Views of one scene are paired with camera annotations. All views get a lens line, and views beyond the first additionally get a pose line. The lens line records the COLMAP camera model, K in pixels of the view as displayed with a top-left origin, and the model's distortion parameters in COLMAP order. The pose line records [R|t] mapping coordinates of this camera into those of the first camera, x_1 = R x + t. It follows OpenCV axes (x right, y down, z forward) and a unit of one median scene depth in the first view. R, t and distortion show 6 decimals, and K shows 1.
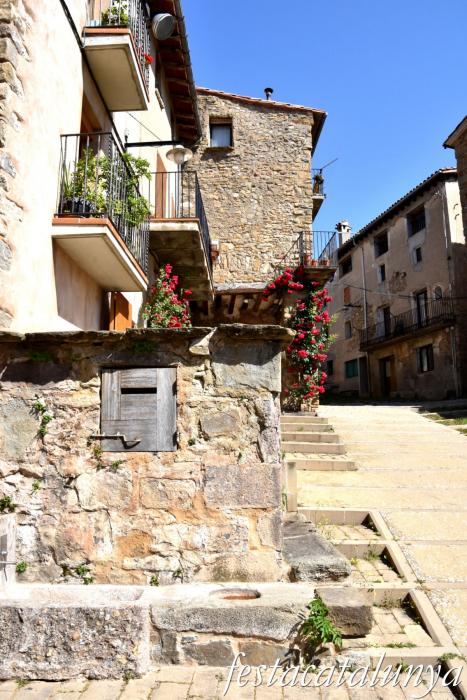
lens RADIAL K [[551.7, 0, 233.5], [0, 551.7, 350.0], [0, 0, 1]] dist [-0.119295, 0.009682]
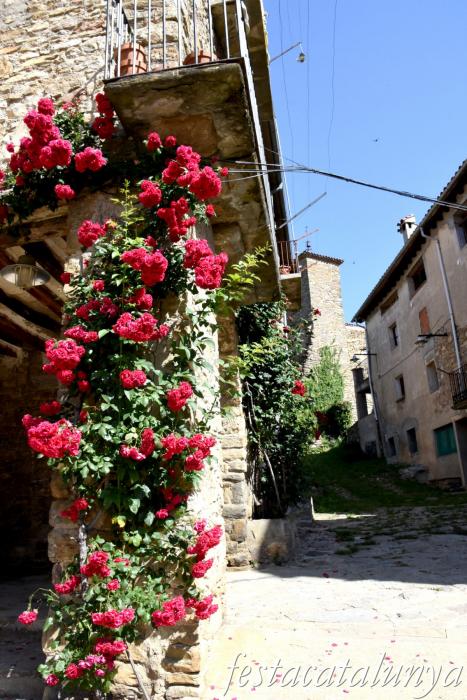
lens RADIAL K [[551.7, 0, 233.5], [0, 551.7, 350.0], [0, 0, 1]] dist [-0.119295, 0.009682]
pose [[0.979614, -0.101908, -0.173121, 0.197631], [0.077314, 0.986653, -0.143311, 0.007200], [0.185415, 0.127005, 0.974418, 0.728973]]
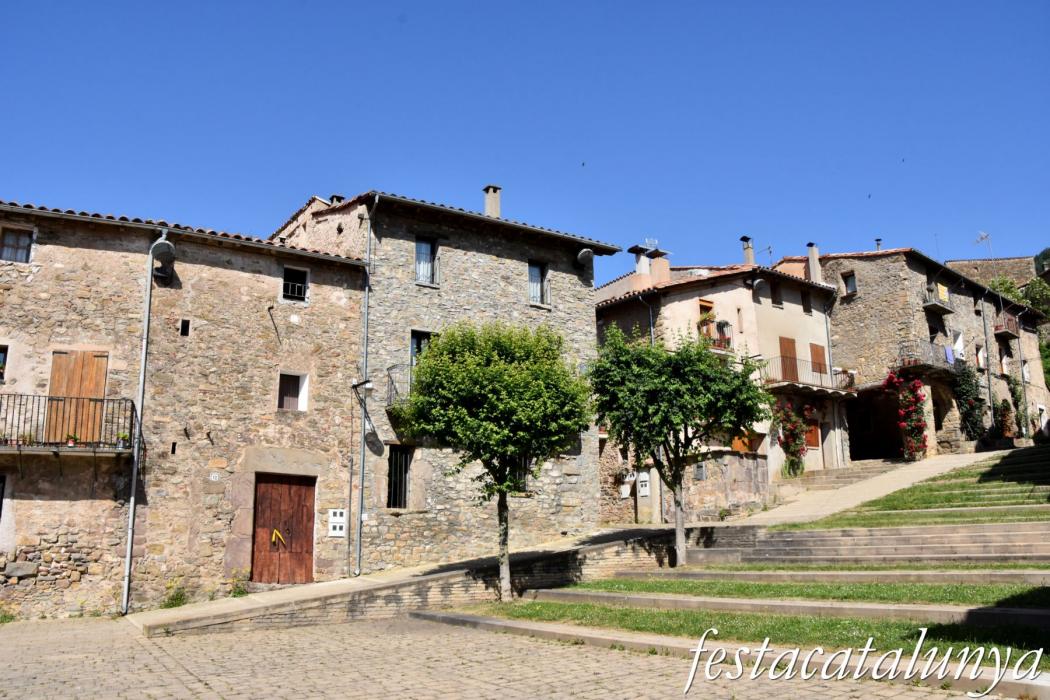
lens RADIAL K [[827.6, 0, 507.1], [0, 827.6, 355.7], [0, 0, 1]] dist [-0.119295, 0.009682]
pose [[0.581925, -0.186265, -0.791624, 1.169536], [0.141648, 0.981753, -0.126875, -0.050307], [0.800811, -0.038300, 0.597691, -1.121986]]
